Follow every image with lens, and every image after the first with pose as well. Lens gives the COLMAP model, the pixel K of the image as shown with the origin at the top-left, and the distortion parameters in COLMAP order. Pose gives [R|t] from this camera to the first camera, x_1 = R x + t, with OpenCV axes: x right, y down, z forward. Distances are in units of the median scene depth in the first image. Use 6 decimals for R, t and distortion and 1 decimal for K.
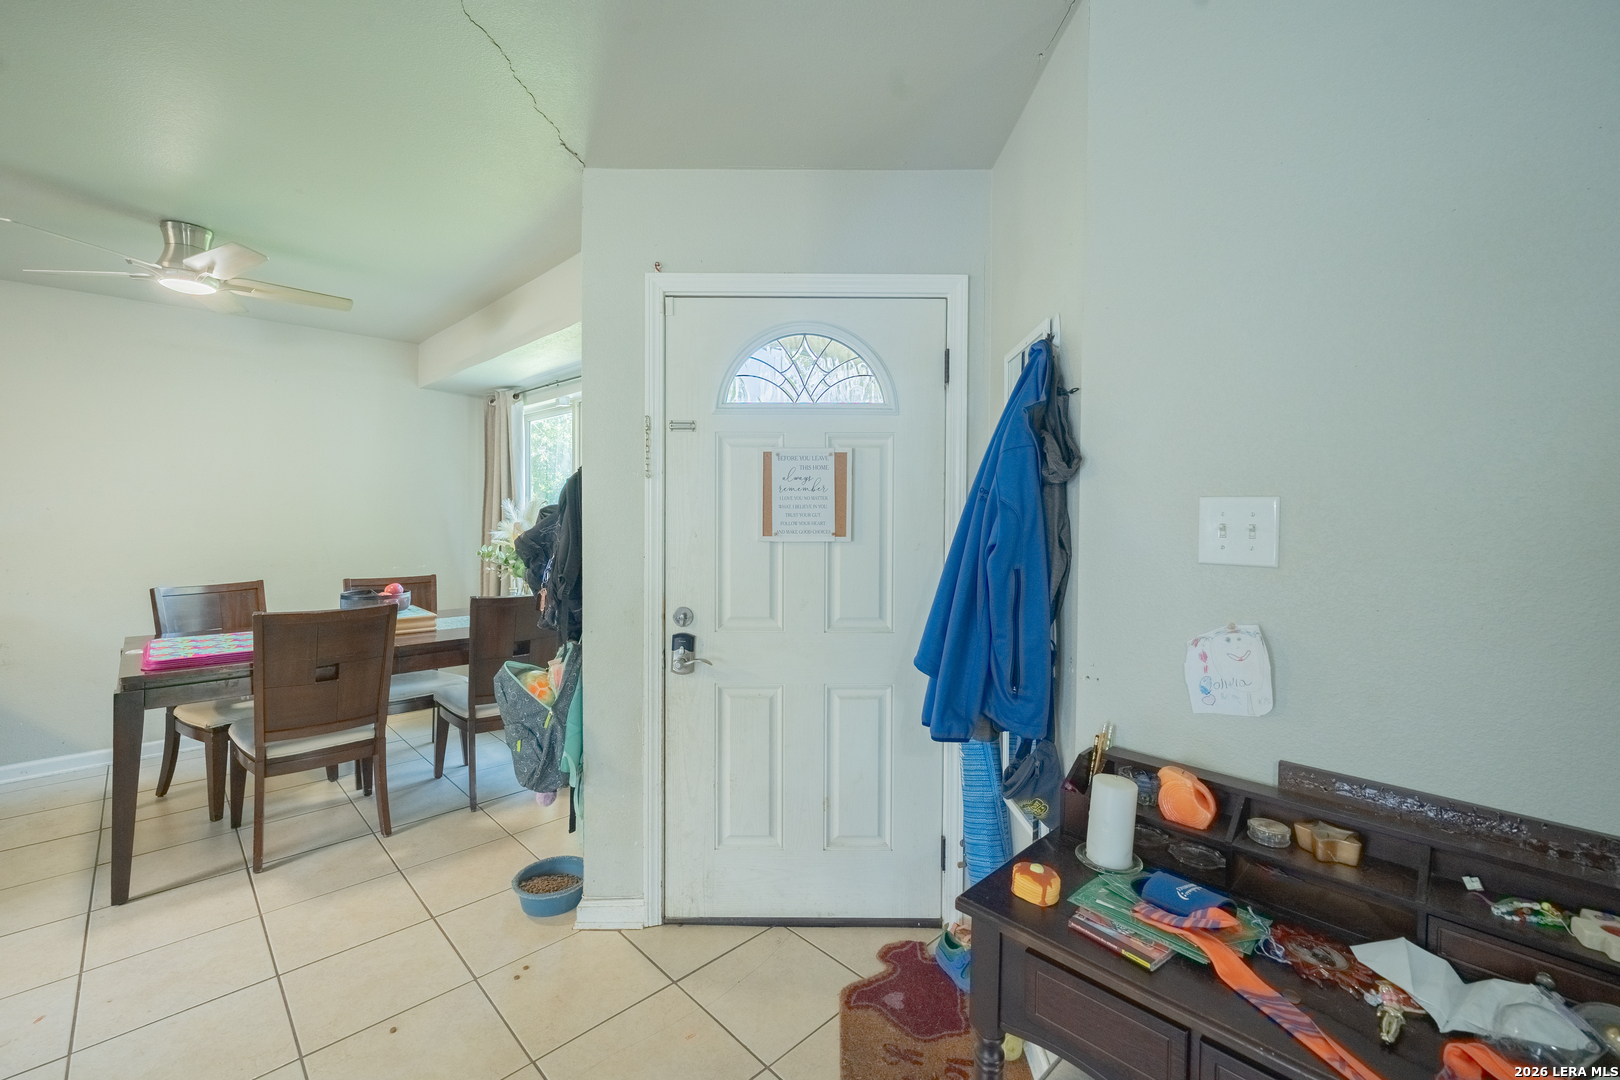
lens RADIAL K [[672.2, 0, 808.3], [0, 672.2, 529.7], [0, 0, 1]] dist [0.000397, 0.000247]
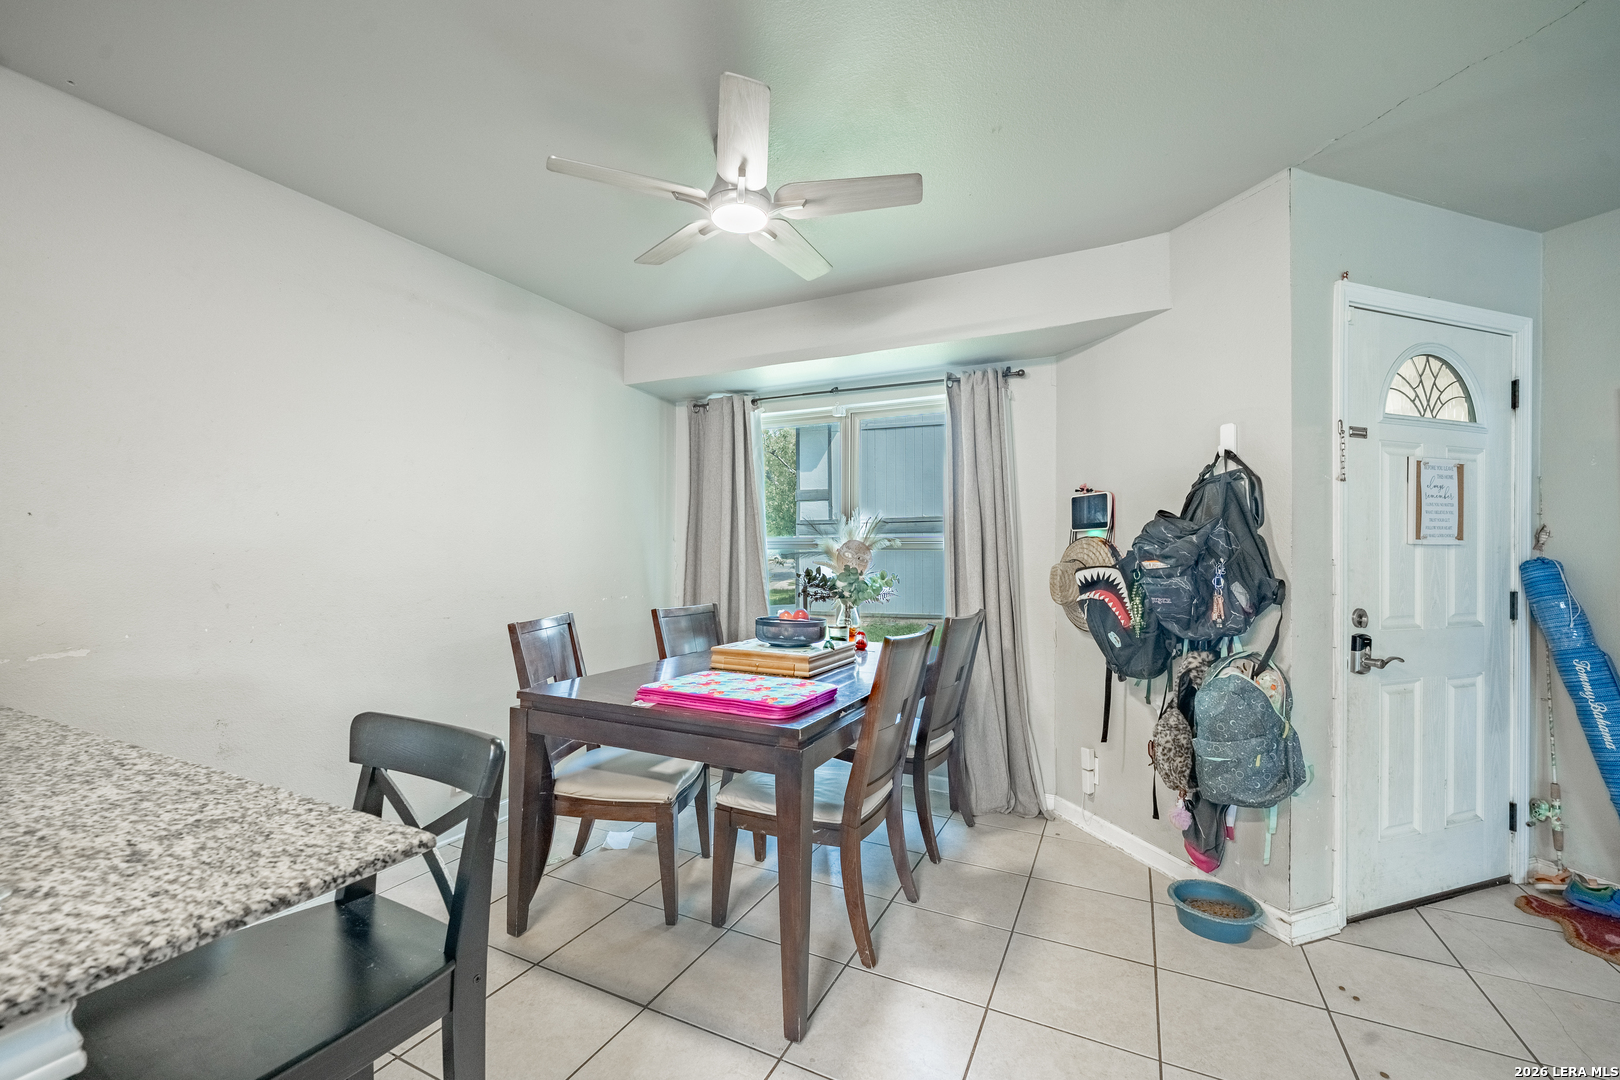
lens RADIAL K [[672.2, 0, 808.2], [0, 672.2, 542.5], [0, 0, 1]] dist [0.000397, 0.000247]
pose [[0.943894, 0.001468, 0.330246, -1.319696], [0.003670, 0.999882, -0.014933, 0.026158], [-0.330229, 0.015307, 0.943777, 0.308476]]
